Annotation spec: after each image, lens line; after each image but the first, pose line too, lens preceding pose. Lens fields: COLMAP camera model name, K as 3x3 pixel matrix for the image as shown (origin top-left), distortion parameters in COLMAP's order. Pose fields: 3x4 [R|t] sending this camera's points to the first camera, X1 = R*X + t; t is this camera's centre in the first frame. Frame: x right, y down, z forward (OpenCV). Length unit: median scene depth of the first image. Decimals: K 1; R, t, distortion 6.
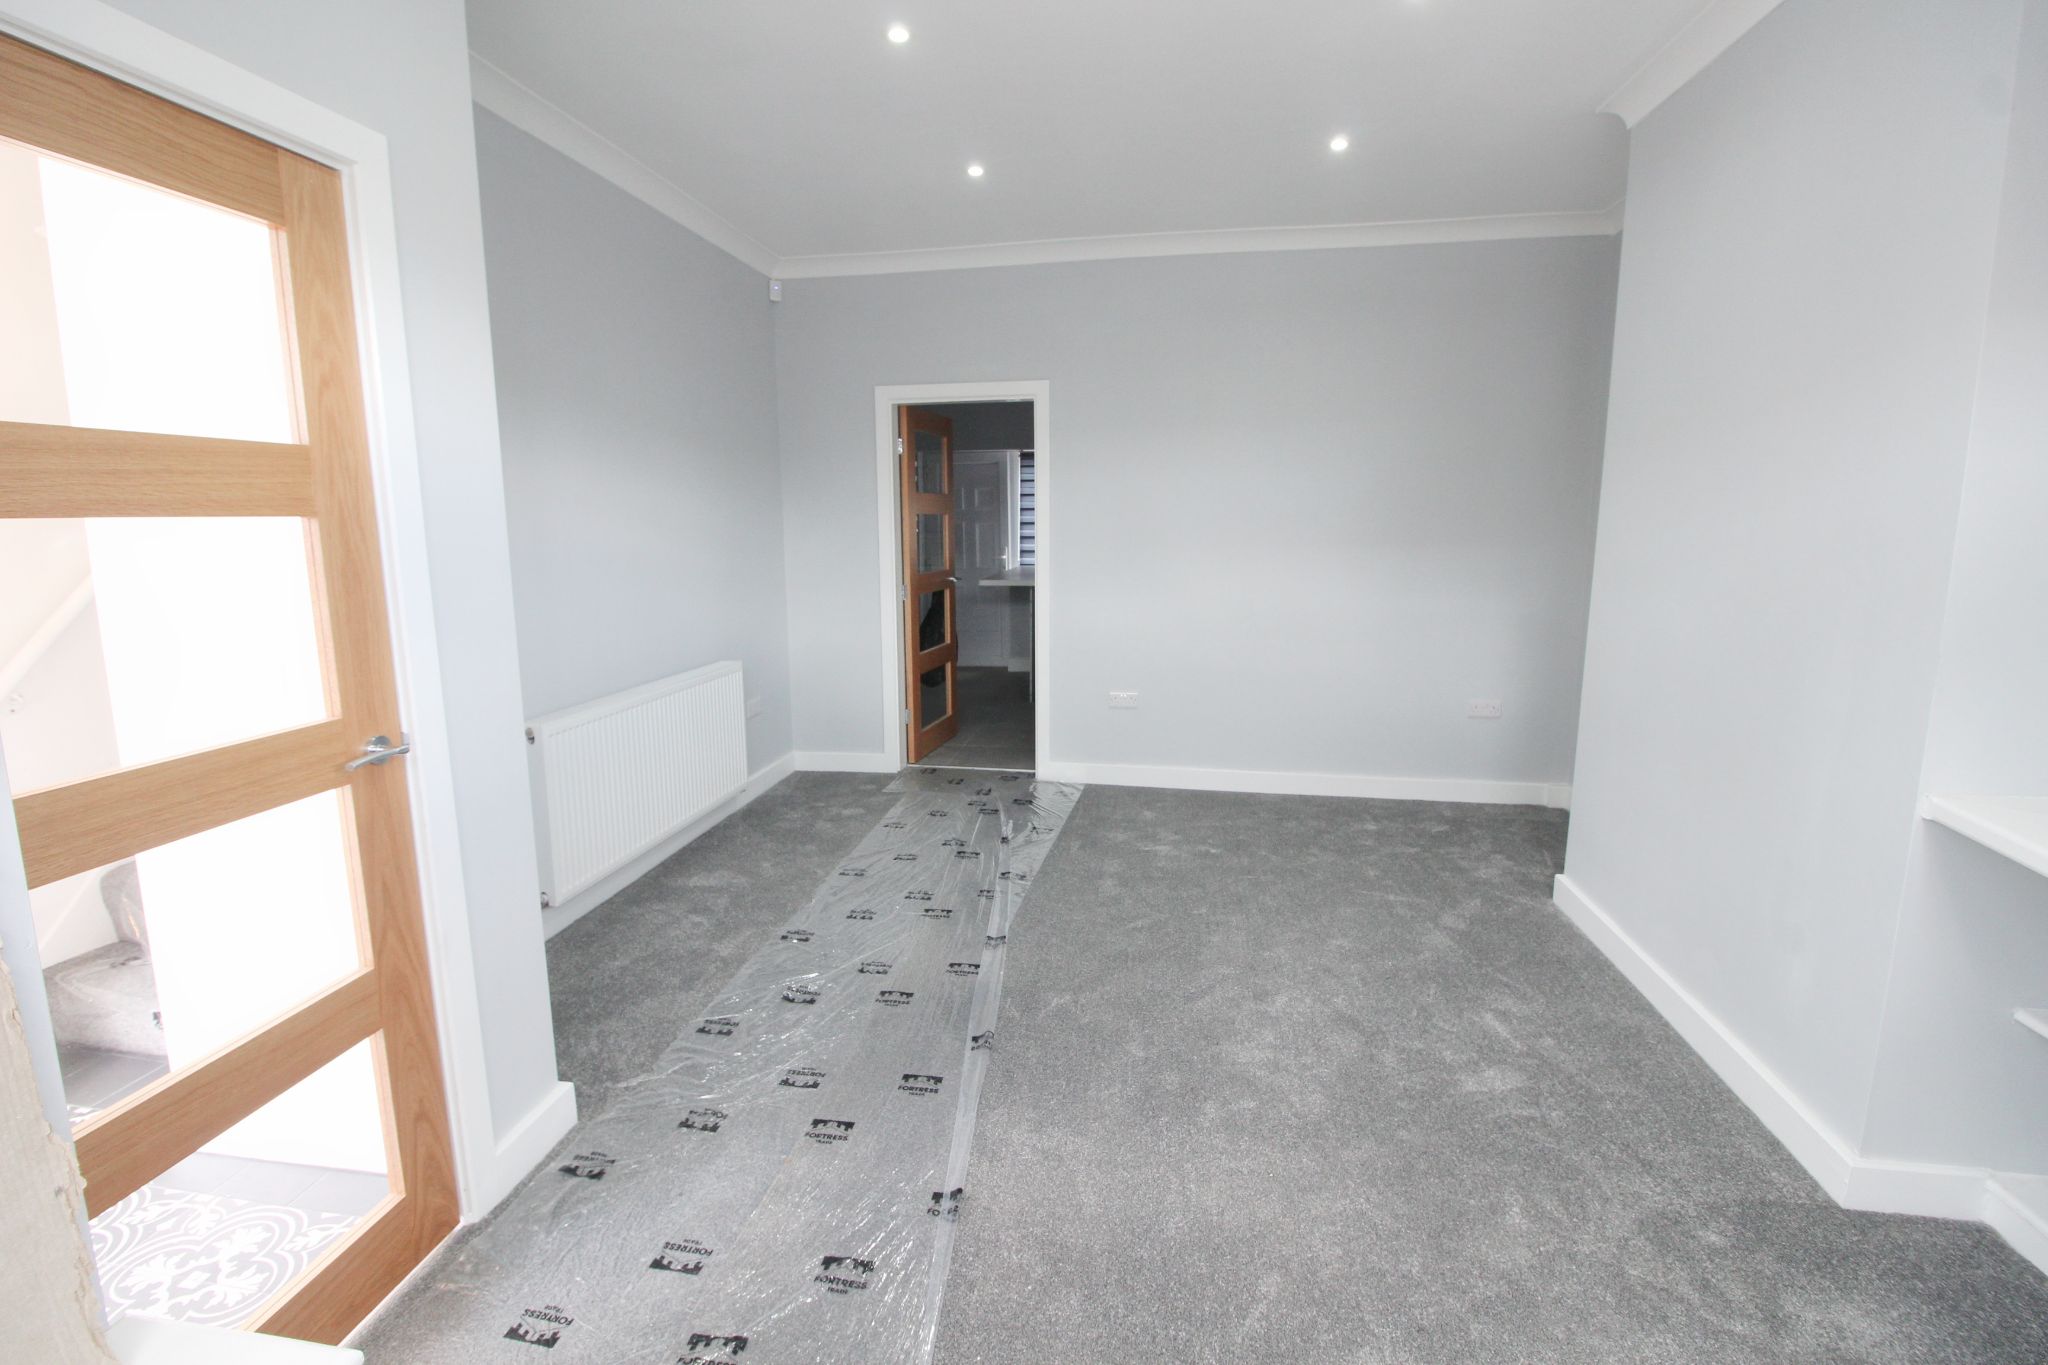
lens RADIAL K [[943.6, 0, 1009.3], [0, 943.6, 668.0], [0, 0, 1]] dist [0.001971, -0.013472]
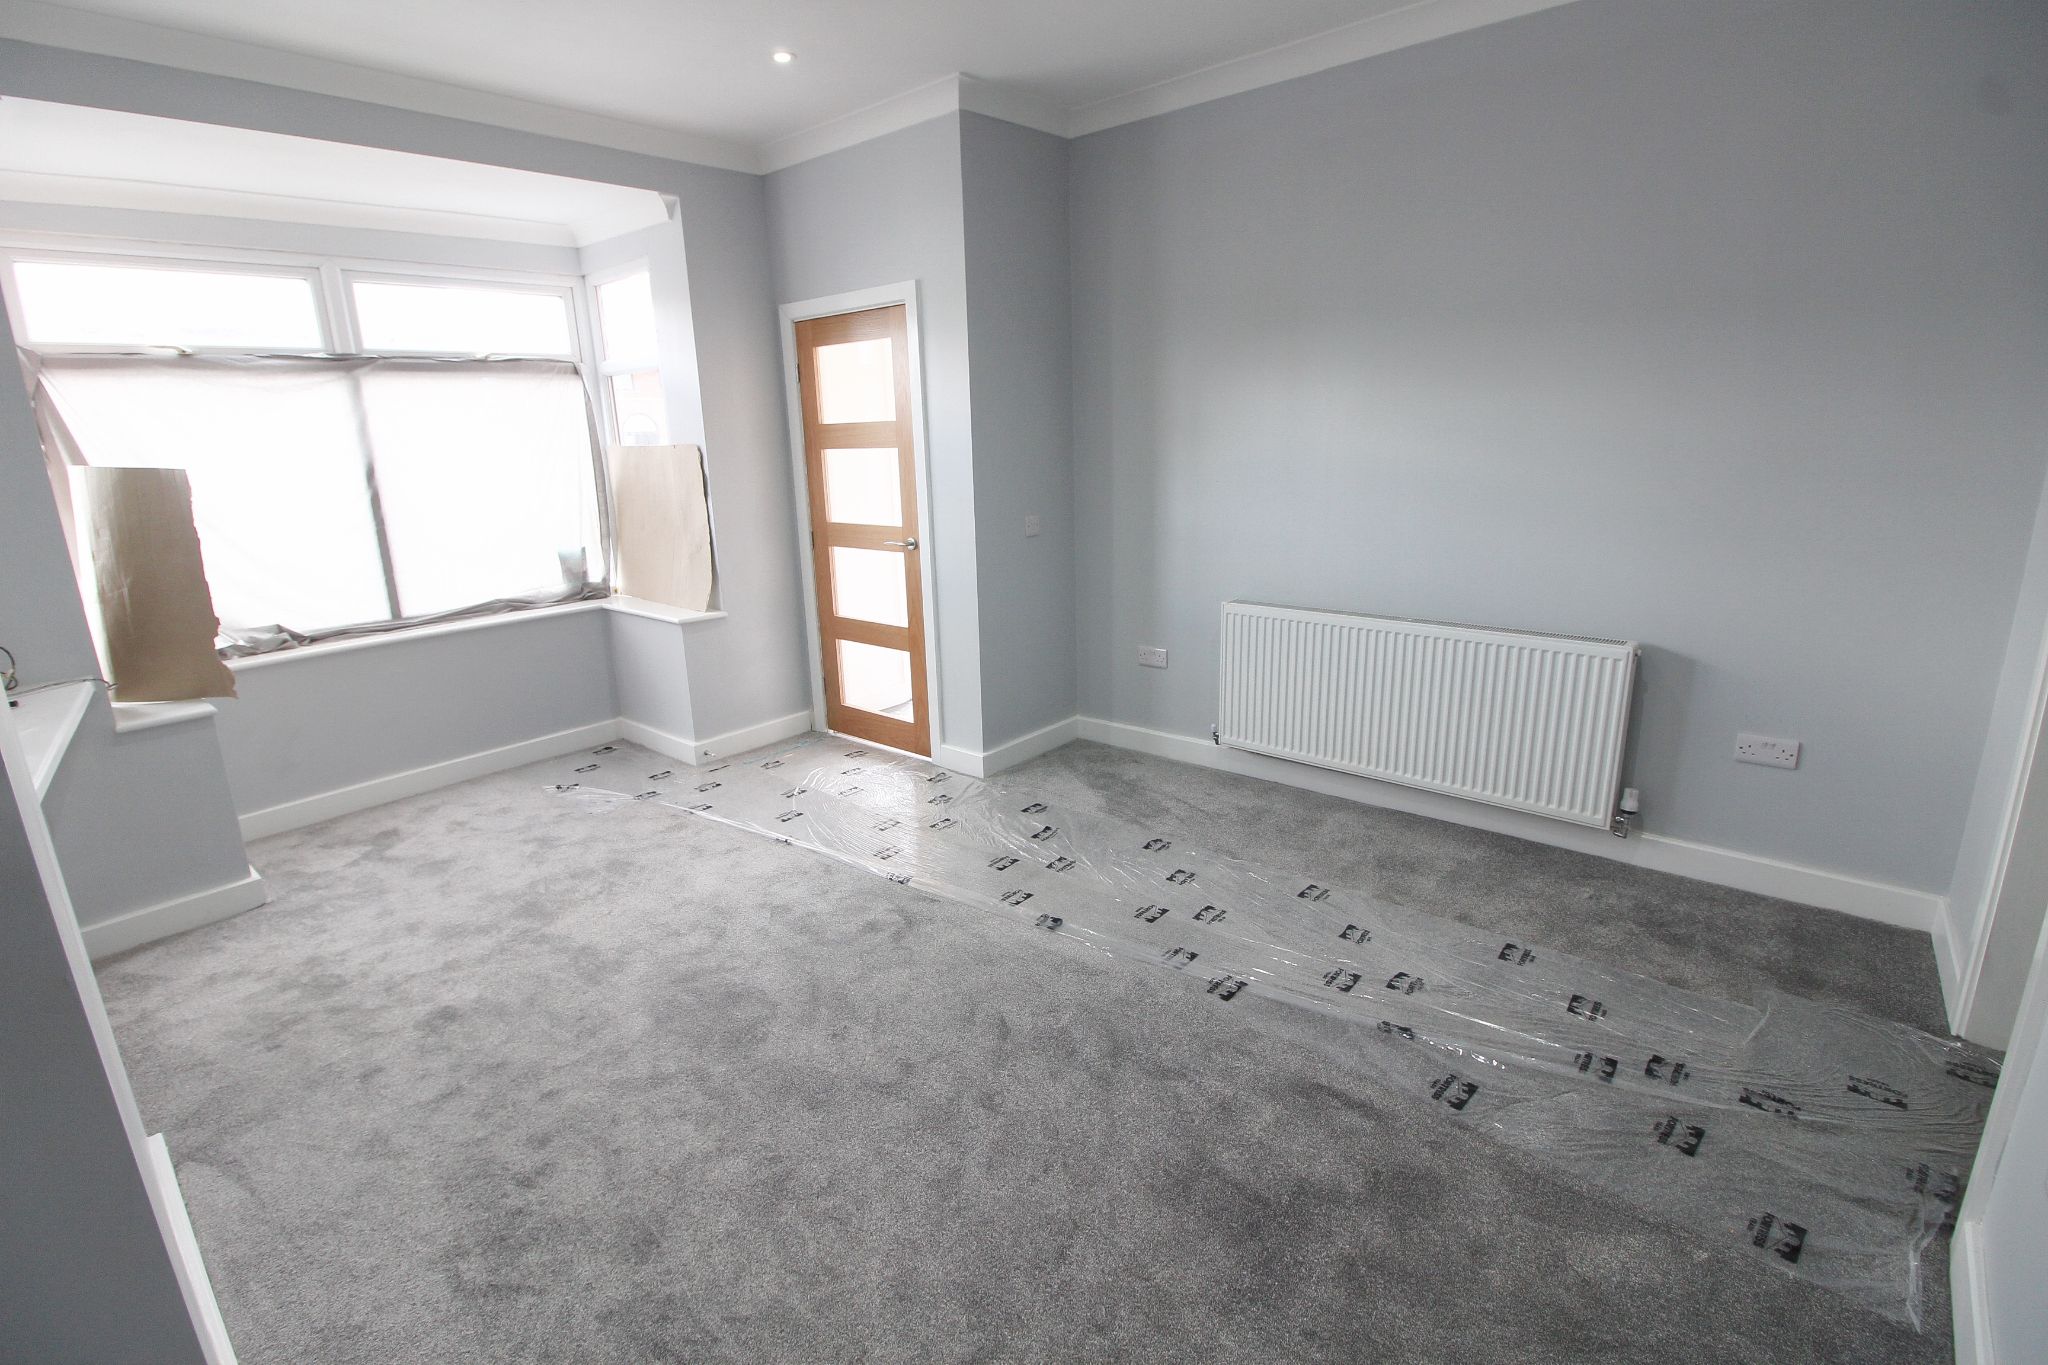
lens RADIAL K [[943.6, 0, 1009.3], [0, 943.6, 668.0], [0, 0, 1]] dist [0.001971, -0.013472]
pose [[-0.510604, 0.240478, -0.825502, 0.651546], [-0.104332, 0.935669, 0.337103, -0.233097], [0.853463, 0.258252, -0.452667, 1.205659]]
